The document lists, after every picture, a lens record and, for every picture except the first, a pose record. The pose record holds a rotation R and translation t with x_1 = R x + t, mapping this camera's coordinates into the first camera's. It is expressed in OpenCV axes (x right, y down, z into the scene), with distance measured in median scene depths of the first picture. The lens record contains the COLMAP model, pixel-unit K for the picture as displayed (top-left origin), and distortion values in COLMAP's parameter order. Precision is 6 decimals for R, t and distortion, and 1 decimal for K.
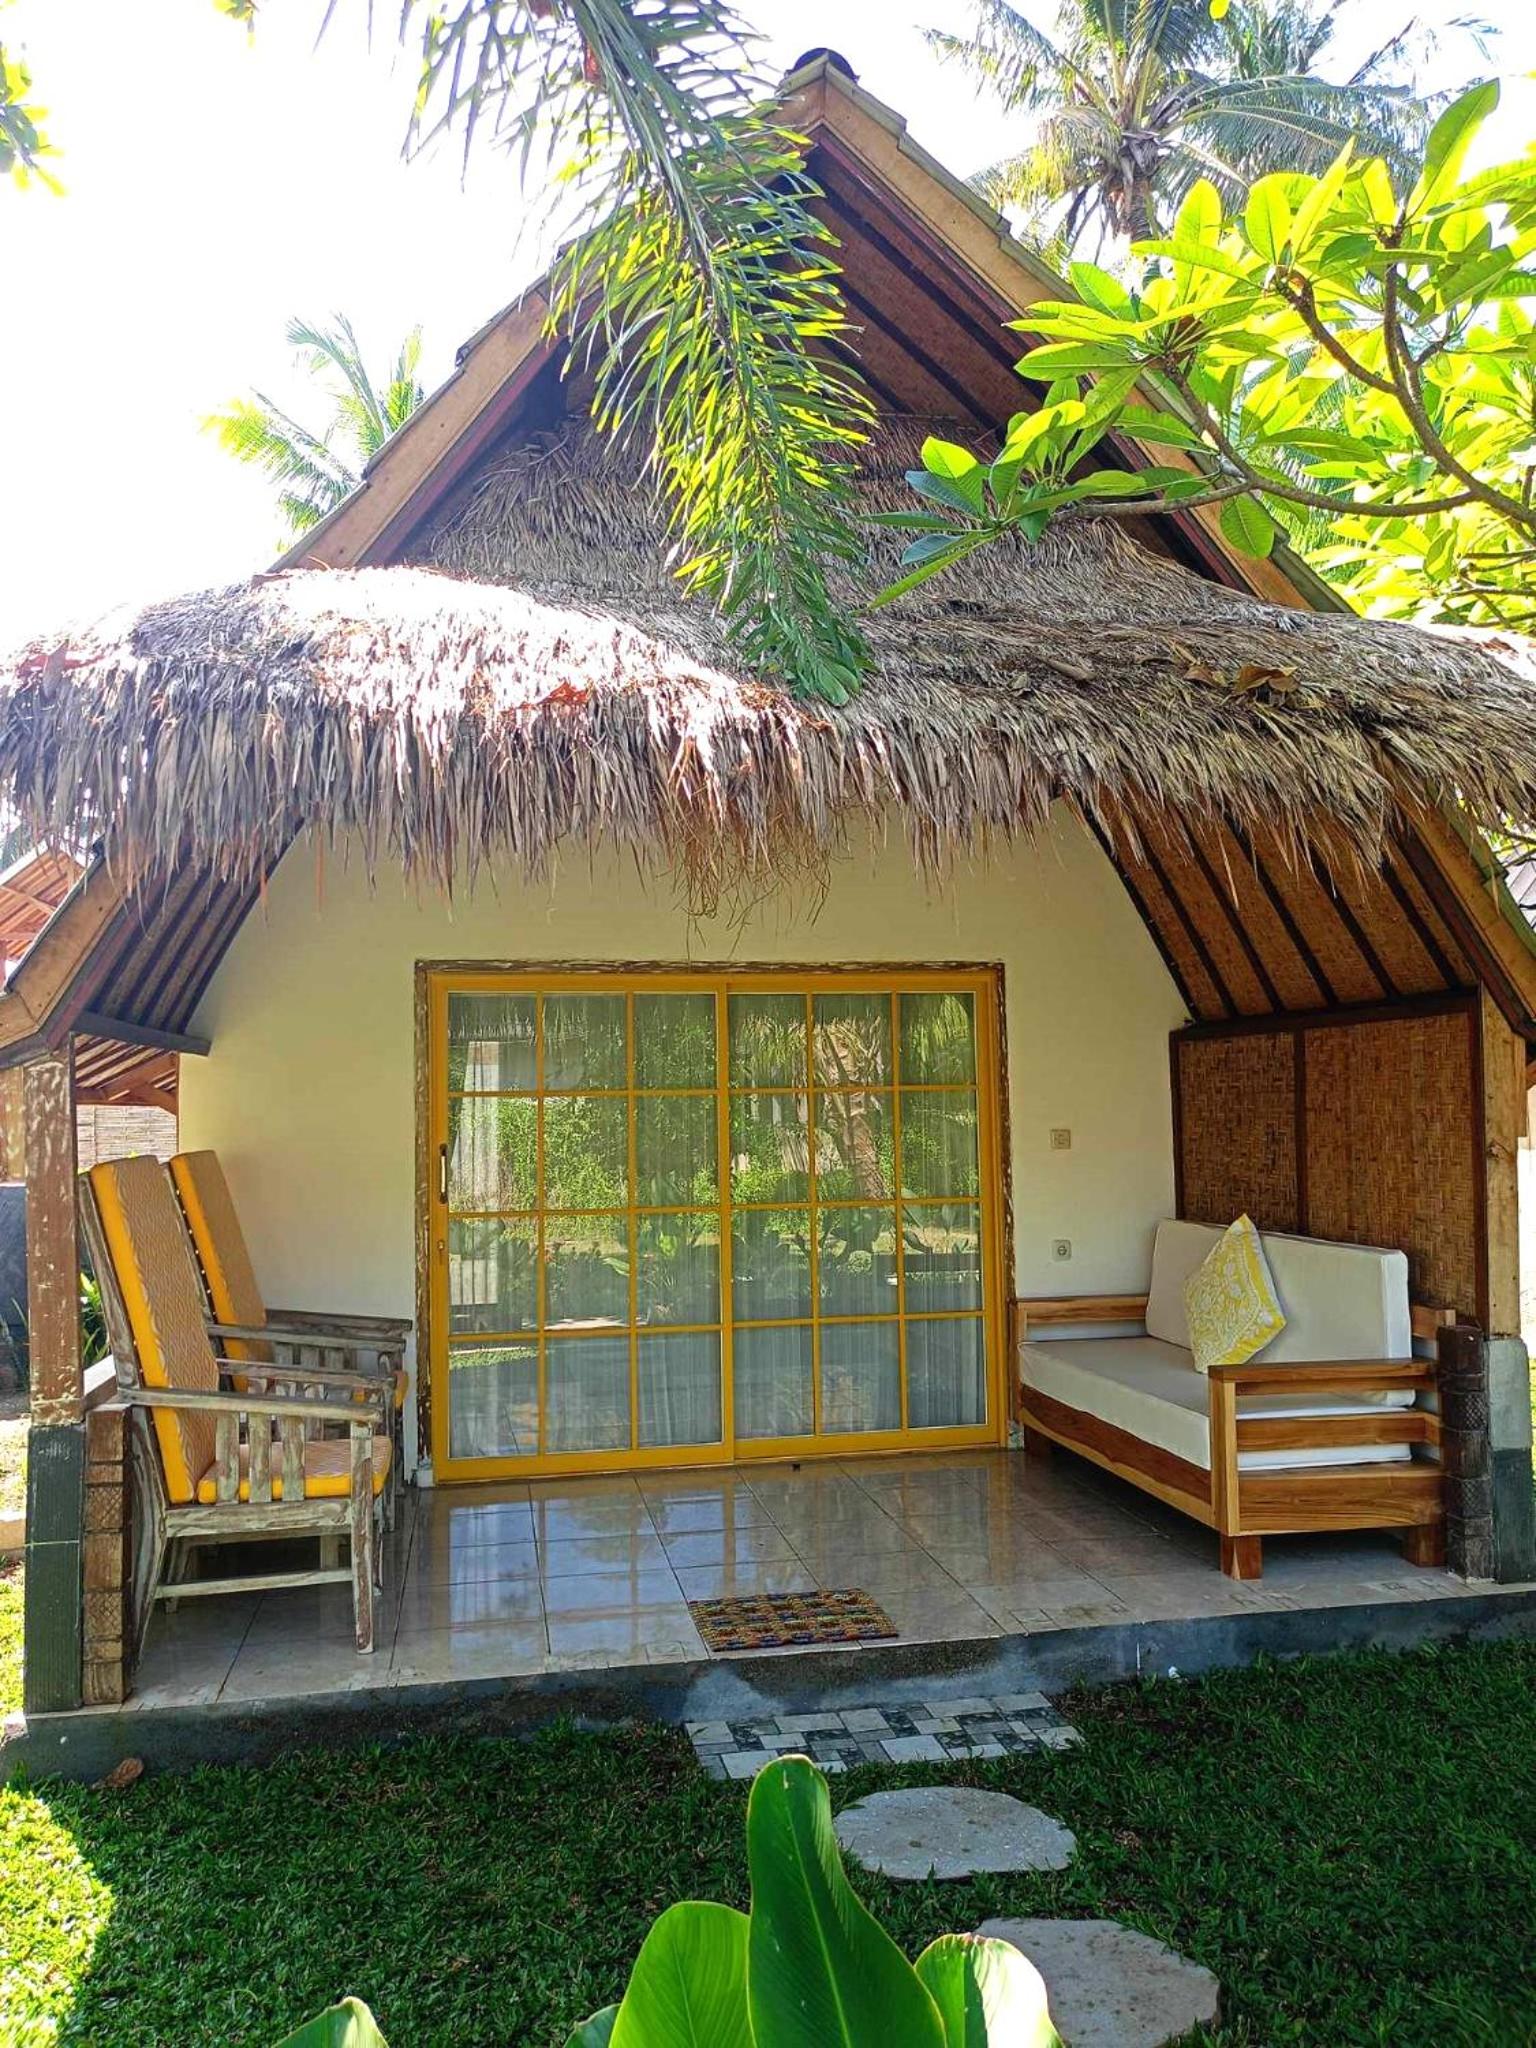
lens RADIAL K [[1534.1, 0, 757.6], [0, 1534.1, 1027.6], [0, 0, 1]] dist [0.048002, -0.048122]
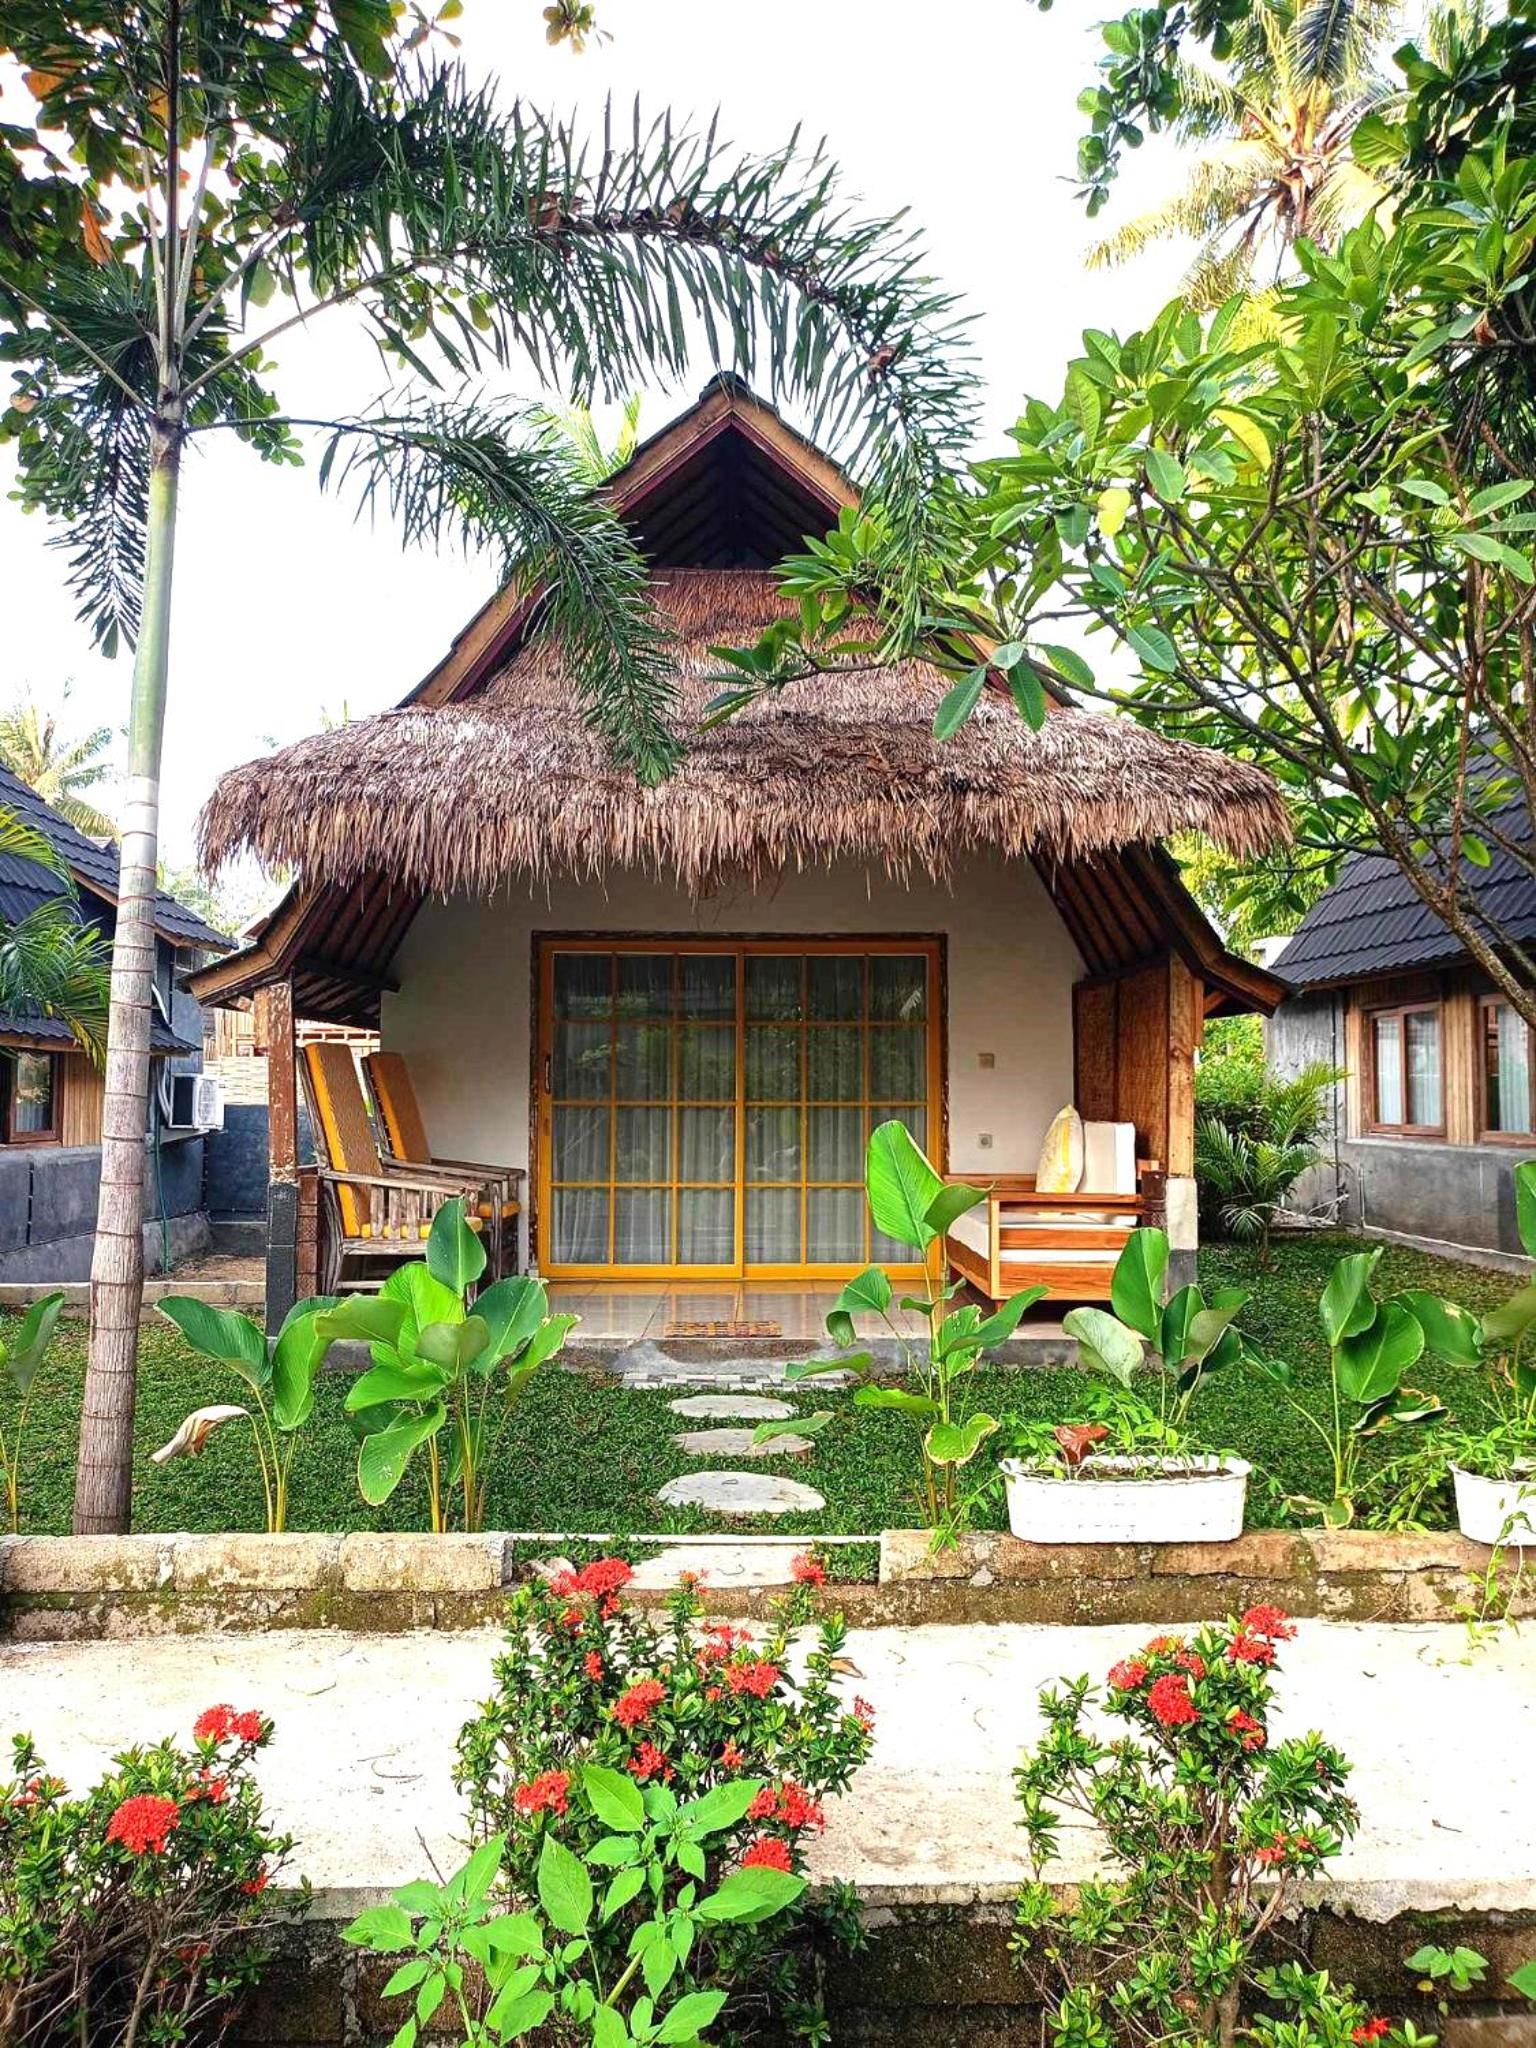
lens RADIAL K [[1534.1, 0, 757.6], [0, 1534.1, 1027.6], [0, 0, 1]] dist [0.048002, -0.048122]
pose [[0.982319, 0.010226, -0.186933, 0.342988], [-0.008343, 0.999906, 0.010857, 0.039403], [0.187027, -0.009105, 0.982313, -0.534624]]
